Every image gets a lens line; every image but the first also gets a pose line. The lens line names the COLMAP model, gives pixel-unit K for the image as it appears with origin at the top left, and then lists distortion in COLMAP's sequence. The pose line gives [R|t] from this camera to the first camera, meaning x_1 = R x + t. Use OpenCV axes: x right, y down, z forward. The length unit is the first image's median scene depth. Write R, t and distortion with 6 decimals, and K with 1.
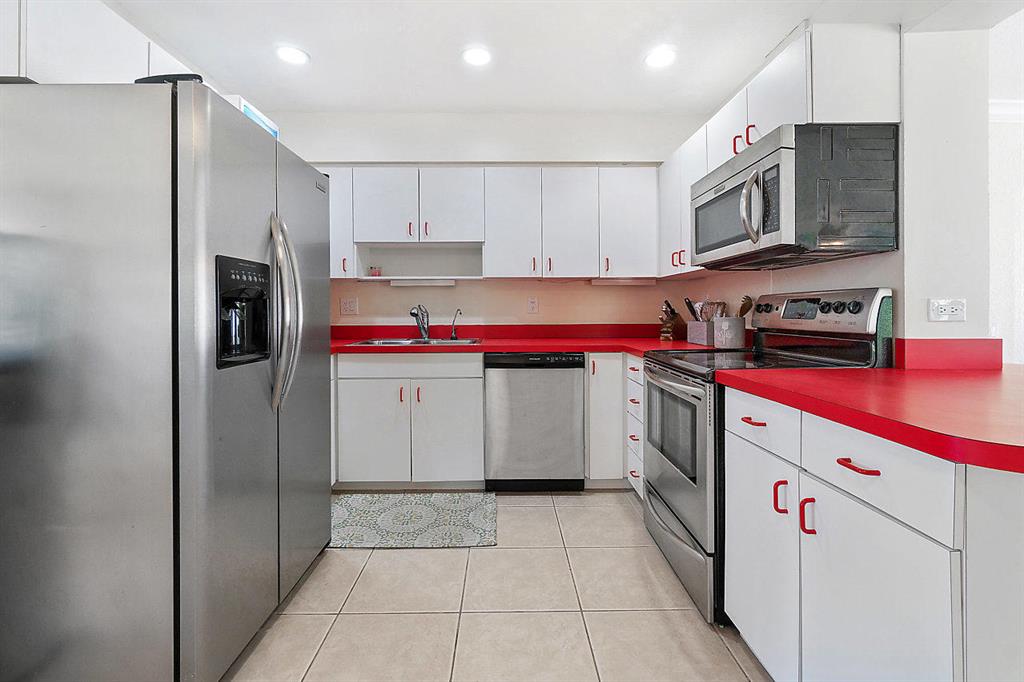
lens RADIAL K [[454.7, 0, 508.9], [0, 454.7, 309.5], [0, 0, 1]] dist [-0.002764, -0.000134]
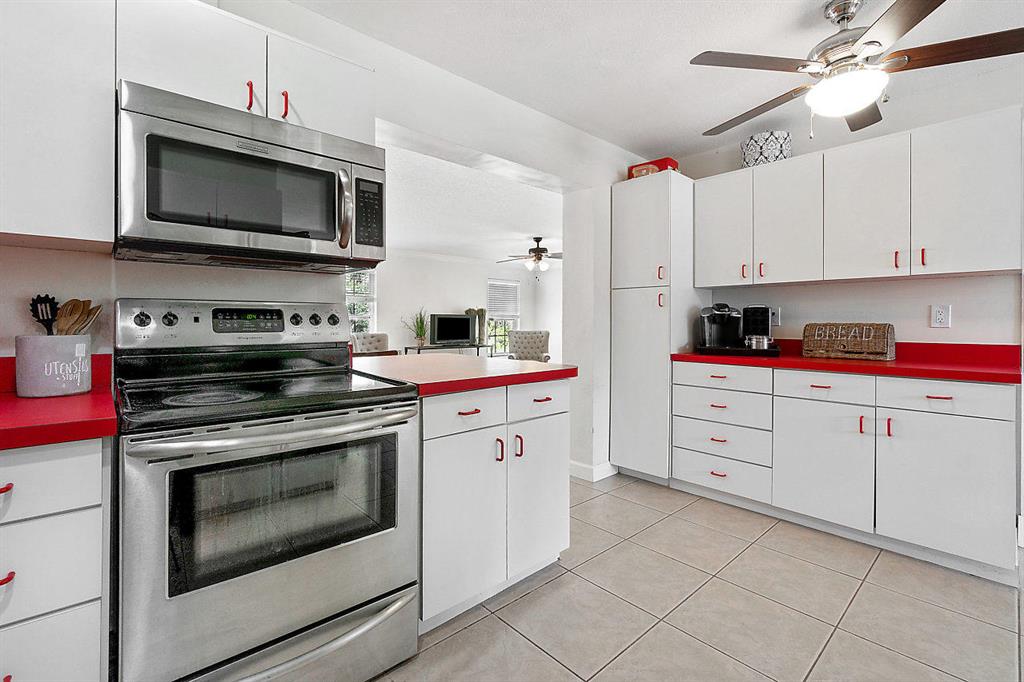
lens RADIAL K [[451.7, 0, 507.8], [0, 451.7, 325.0], [0, 0, 1]] dist [0.000394, 0.000125]
pose [[-0.658520, -0.001963, 0.752561, -0.267180], [-0.001906, 0.999998, 0.000940, 0.003914], [-0.752561, -0.000815, -0.658522, 1.012413]]
